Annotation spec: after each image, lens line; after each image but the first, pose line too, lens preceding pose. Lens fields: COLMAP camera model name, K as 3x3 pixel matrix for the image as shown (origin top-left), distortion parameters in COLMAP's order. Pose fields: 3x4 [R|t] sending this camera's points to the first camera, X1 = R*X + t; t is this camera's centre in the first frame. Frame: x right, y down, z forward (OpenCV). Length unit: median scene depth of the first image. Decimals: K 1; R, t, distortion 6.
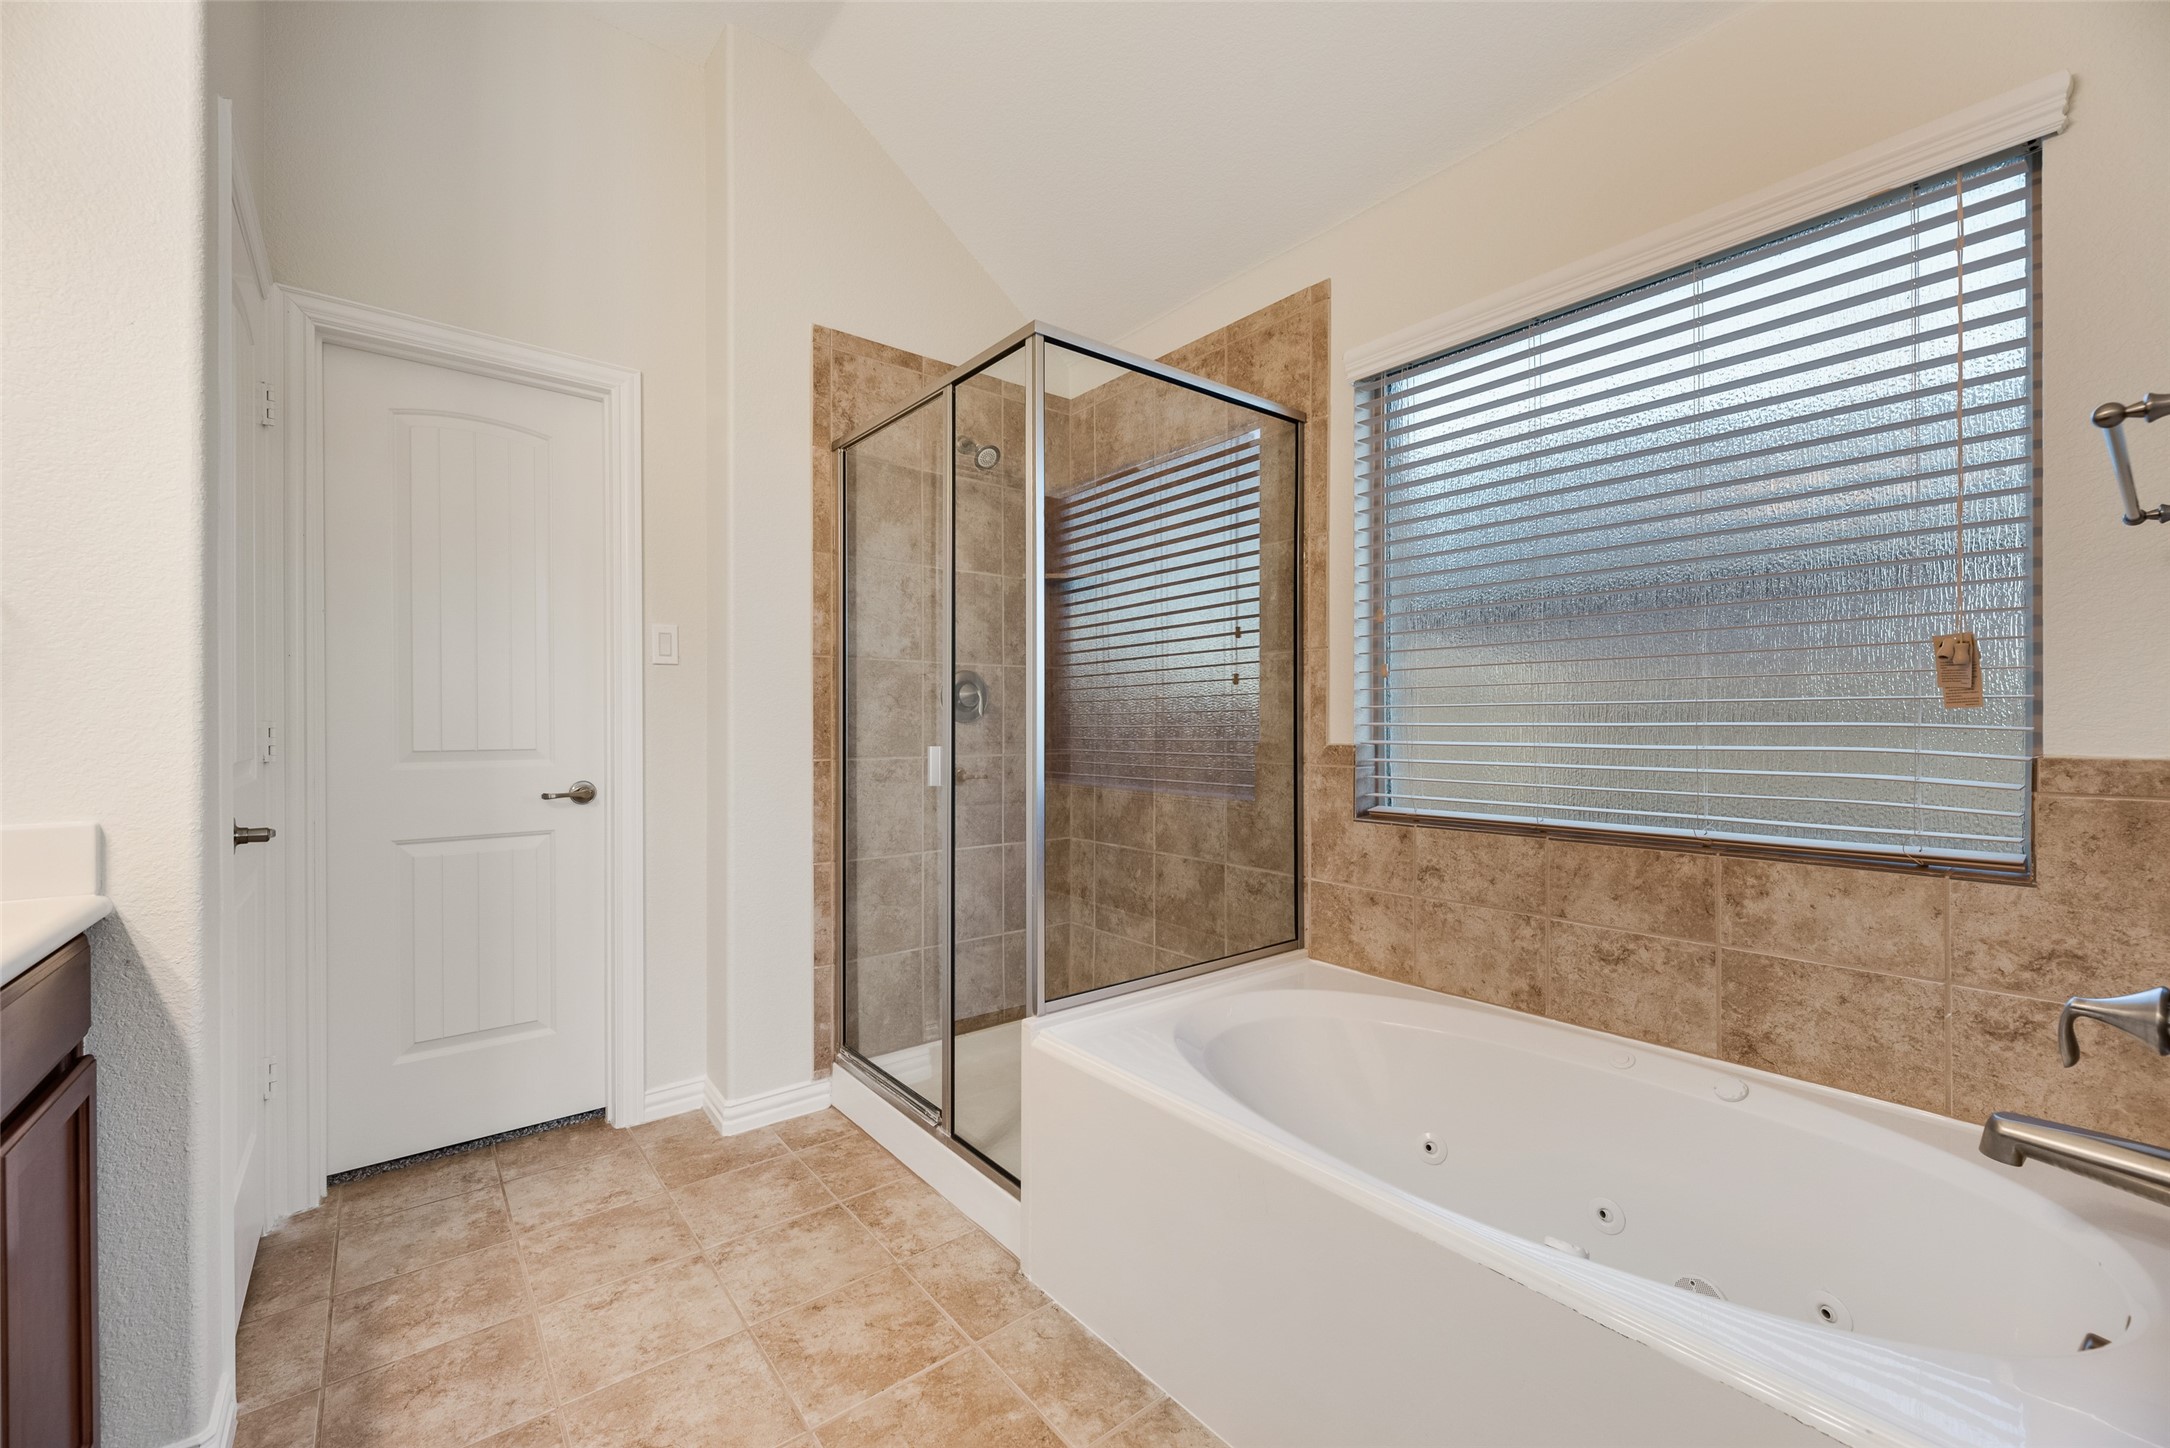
lens RADIAL K [[873.6, 0, 1092.9], [0, 873.6, 725.2], [0, 0, 1]] dist [0.000915, -0.000444]
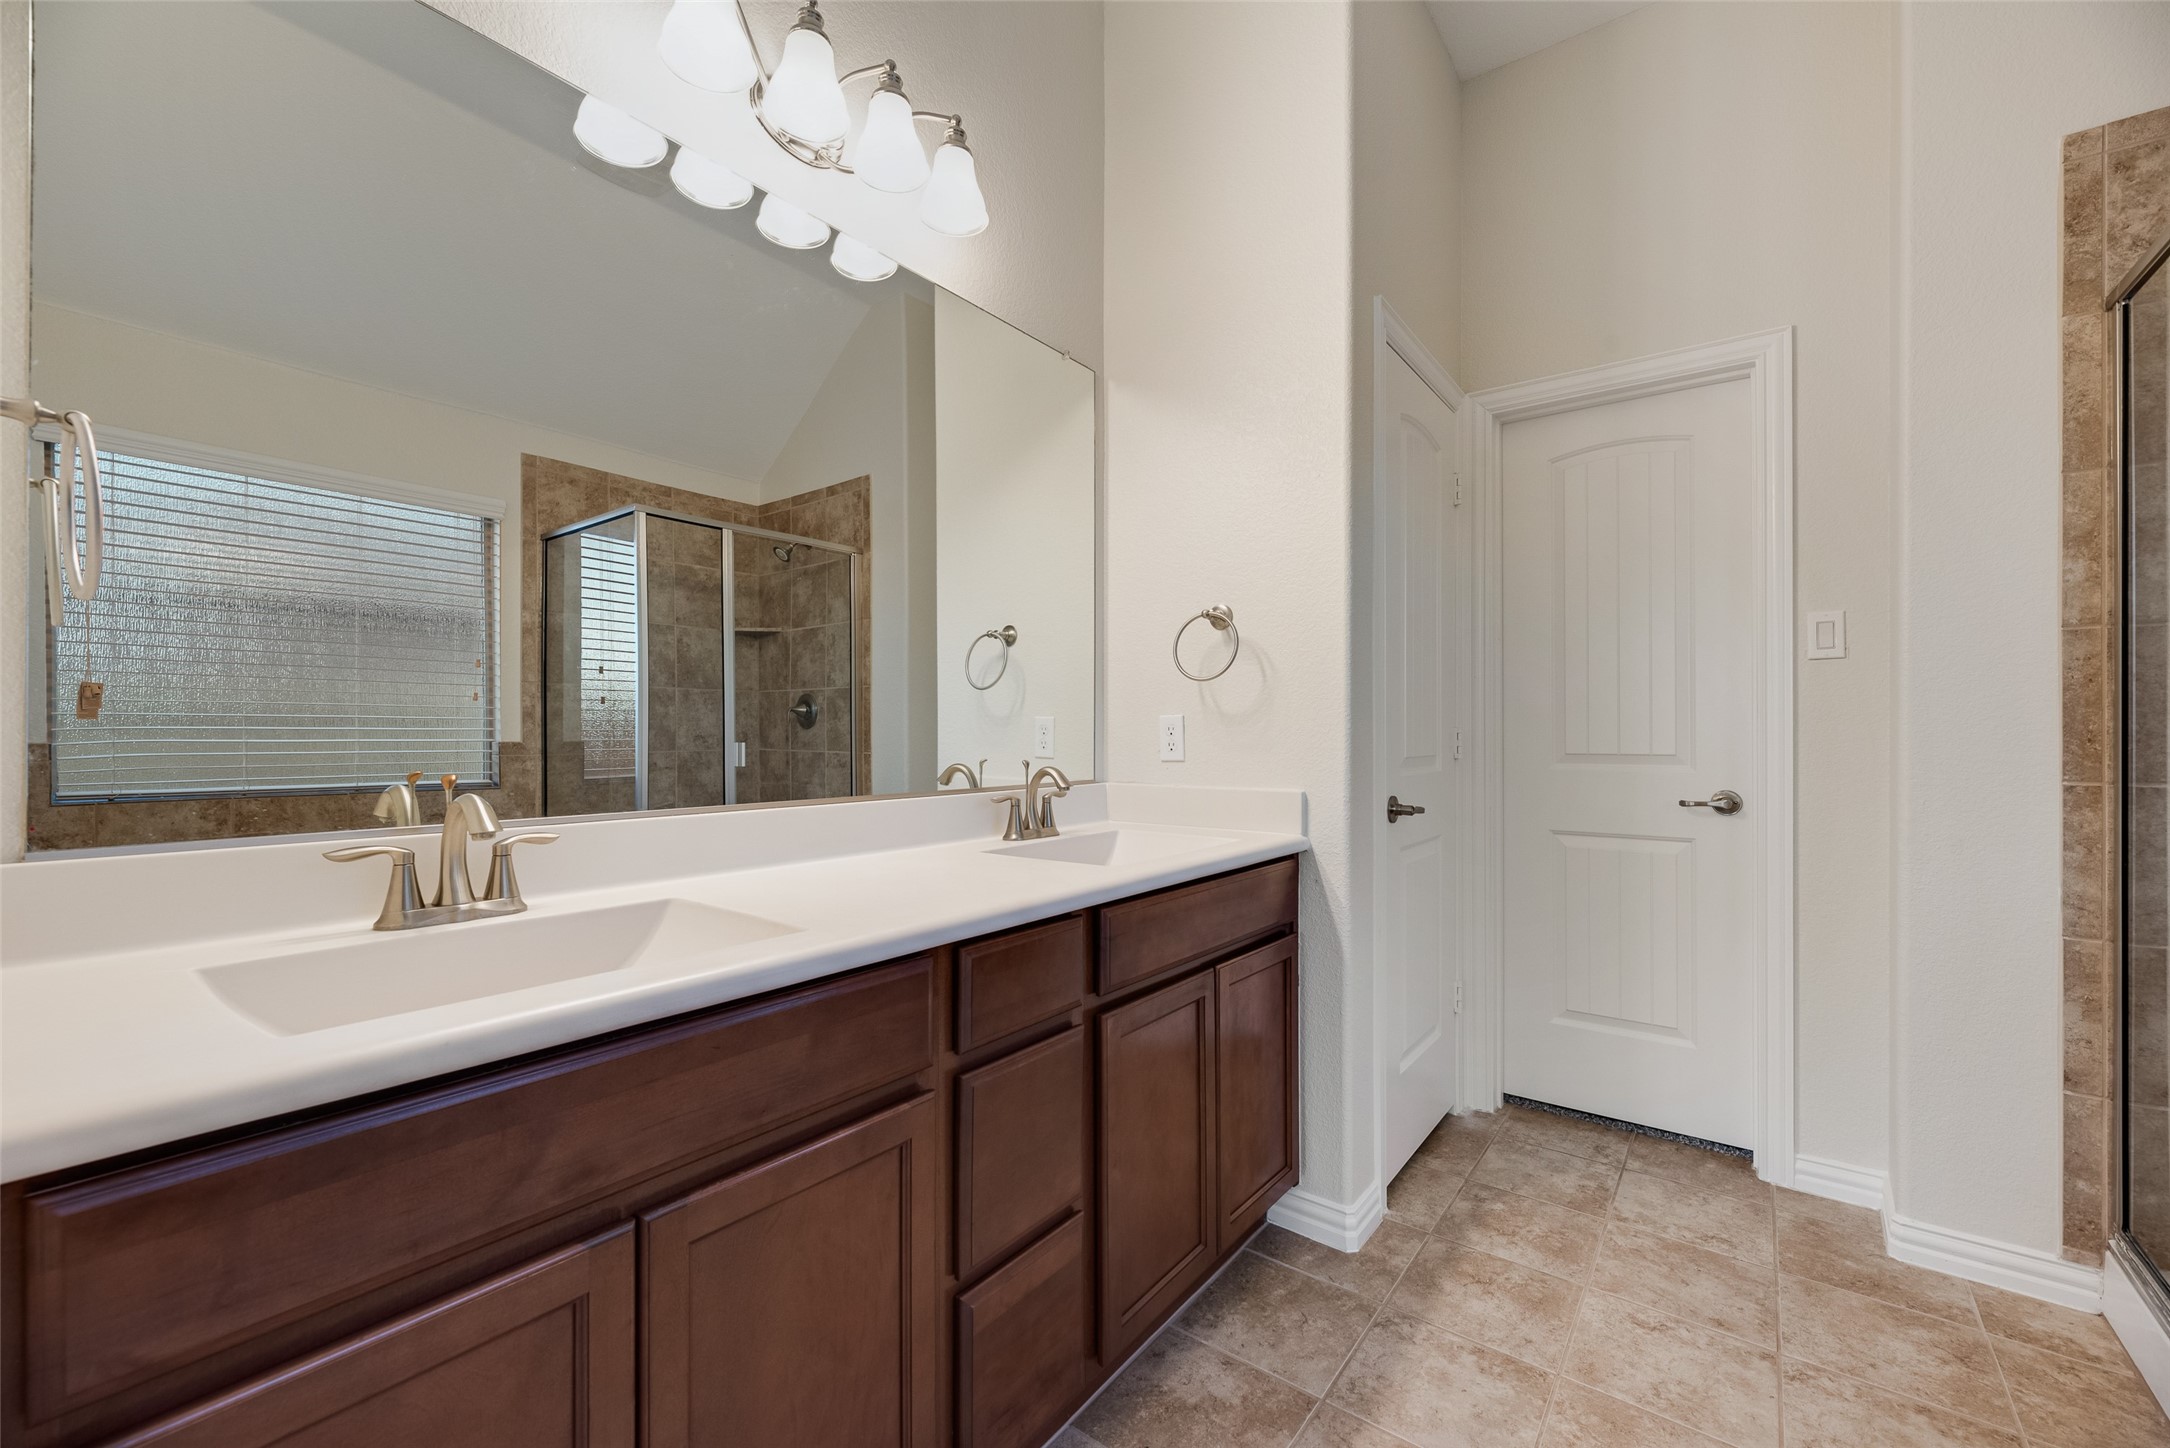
lens RADIAL K [[873.6, 0, 1092.0], [0, 873.6, 730.2], [0, 0, 1]] dist [0.000915, -0.000444]
pose [[0.232266, -0.000138, -0.972652, 0.188102], [-0.001486, 0.999999, -0.000497, 0.000612], [0.972651, 0.001561, 0.232265, 0.133106]]
